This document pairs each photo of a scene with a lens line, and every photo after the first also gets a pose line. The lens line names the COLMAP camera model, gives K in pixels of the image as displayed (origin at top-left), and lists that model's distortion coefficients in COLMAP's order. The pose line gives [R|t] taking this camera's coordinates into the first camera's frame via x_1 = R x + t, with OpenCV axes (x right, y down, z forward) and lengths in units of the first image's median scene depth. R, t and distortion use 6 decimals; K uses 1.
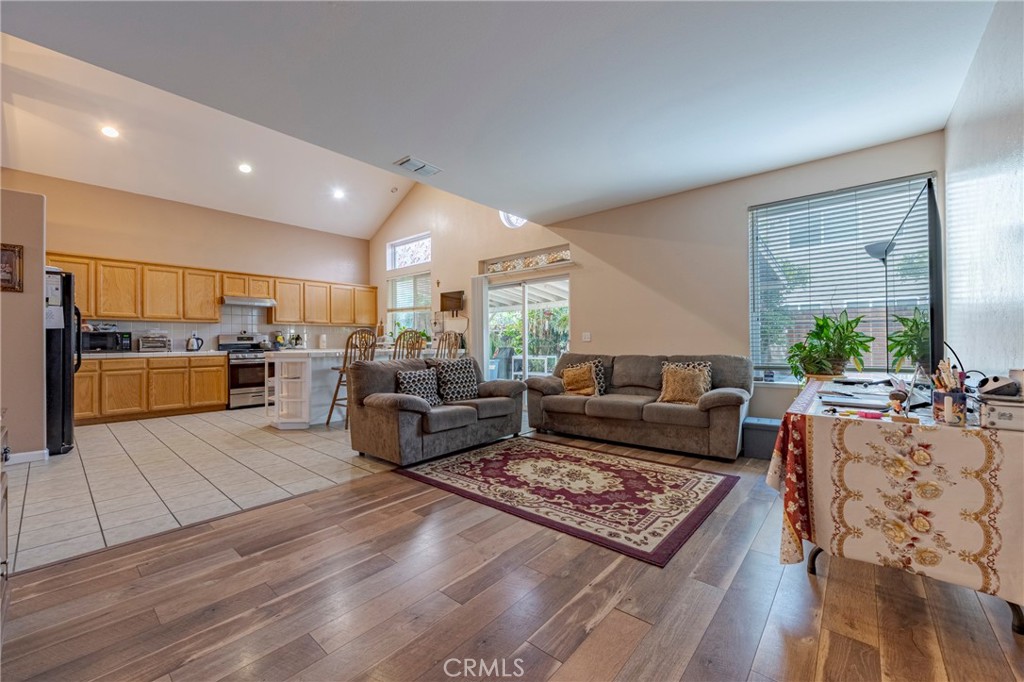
lens RADIAL K [[400.9, 0, 515.3], [0, 400.9, 340.5], [0, 0, 1]] dist [-0.000294, -0.000512]
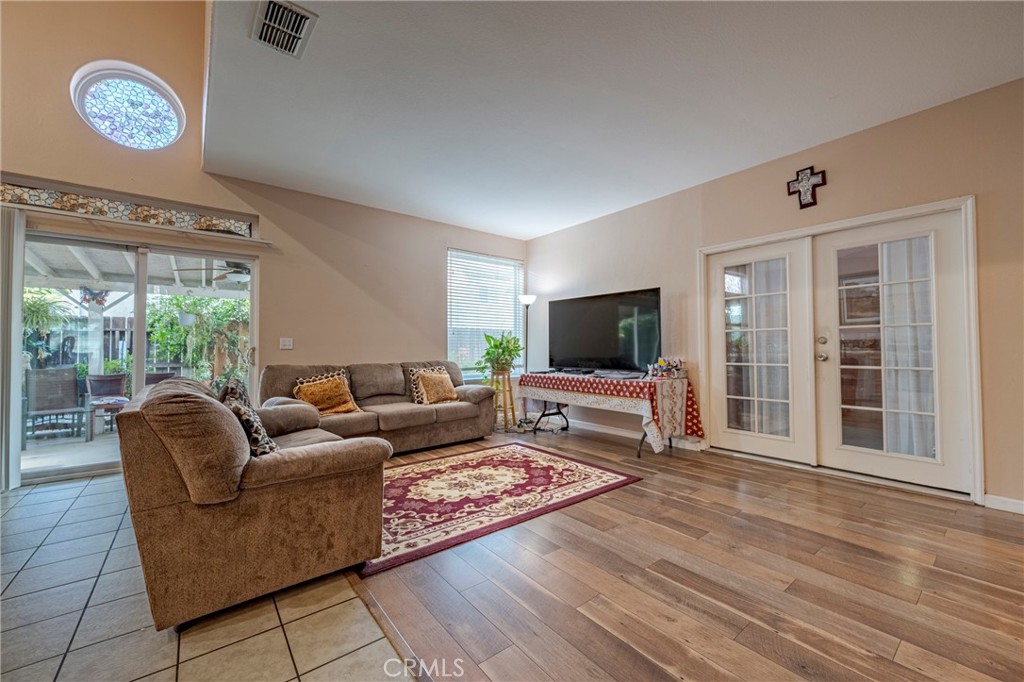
lens RADIAL K [[400.9, 0, 506.6], [0, 400.9, 339.7], [0, 0, 1]] dist [-0.000294, -0.000512]
pose [[0.197536, 0.030676, 0.979816, -0.578659], [-0.002394, 0.999522, -0.030810, 0.007861], [-0.980293, 0.003740, 0.197515, 0.486835]]
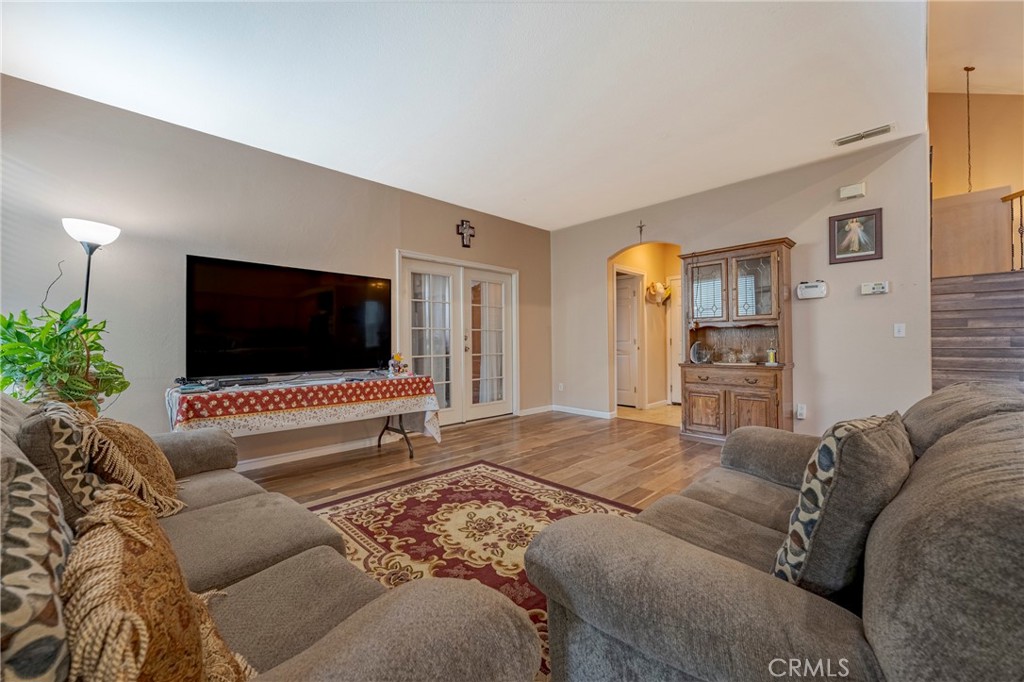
lens RADIAL K [[400.9, 0, 516.8], [0, 400.9, 340.5], [0, 0, 1]] dist [-0.000294, -0.000512]
pose [[-0.996613, 0.017840, 0.080282, 0.014897], [0.017029, 0.999797, -0.010778, 0.006803], [-0.080458, -0.009374, -0.996714, 1.146152]]
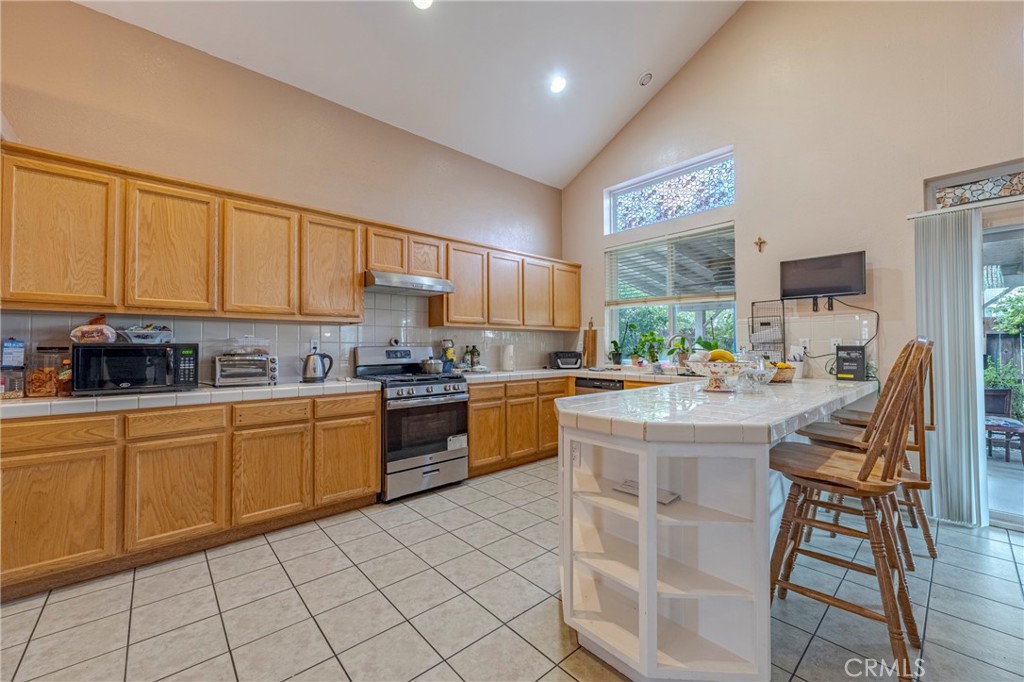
lens RADIAL K [[400.9, 0, 515.3], [0, 400.9, 341.0], [0, 0, 1]] dist [-0.000294, -0.000512]
pose [[0.992410, 0.001604, -0.122966, -0.685978], [-0.003312, 0.999901, -0.013680, -0.023049], [0.122932, 0.013984, 0.992317, 0.744187]]
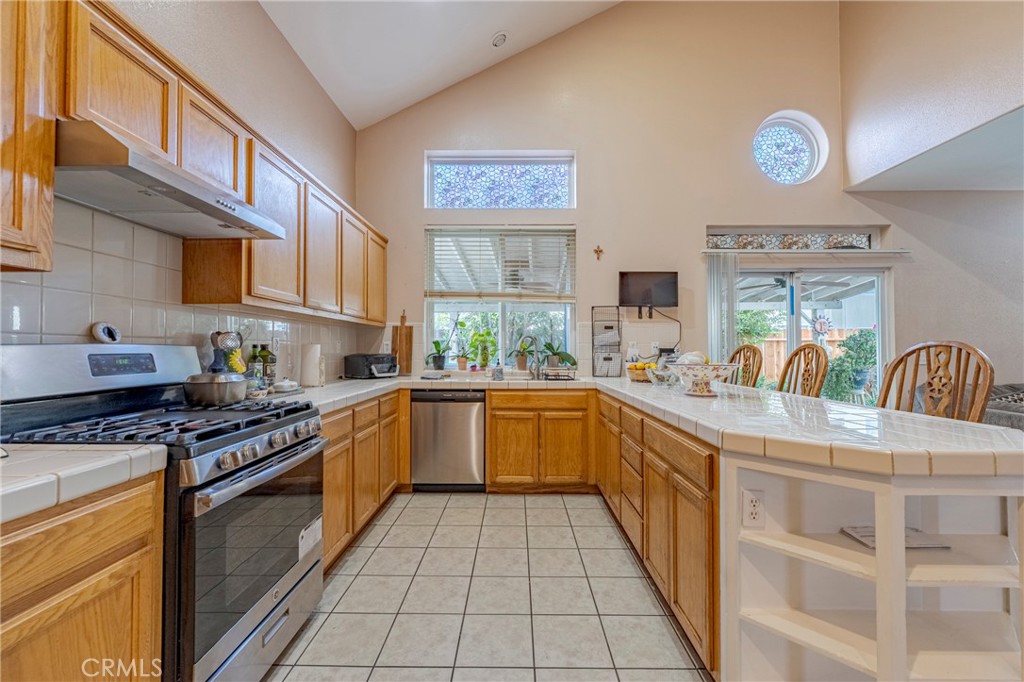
lens RADIAL K [[400.9, 0, 509.1], [0, 400.9, 340.7], [0, 0, 1]] dist [-0.000294, -0.000512]
pose [[0.764979, 0.019973, 0.643745, -0.985662], [-0.007762, 0.999732, -0.021794, -0.021281], [-0.644008, 0.011676, 0.764930, 1.063284]]
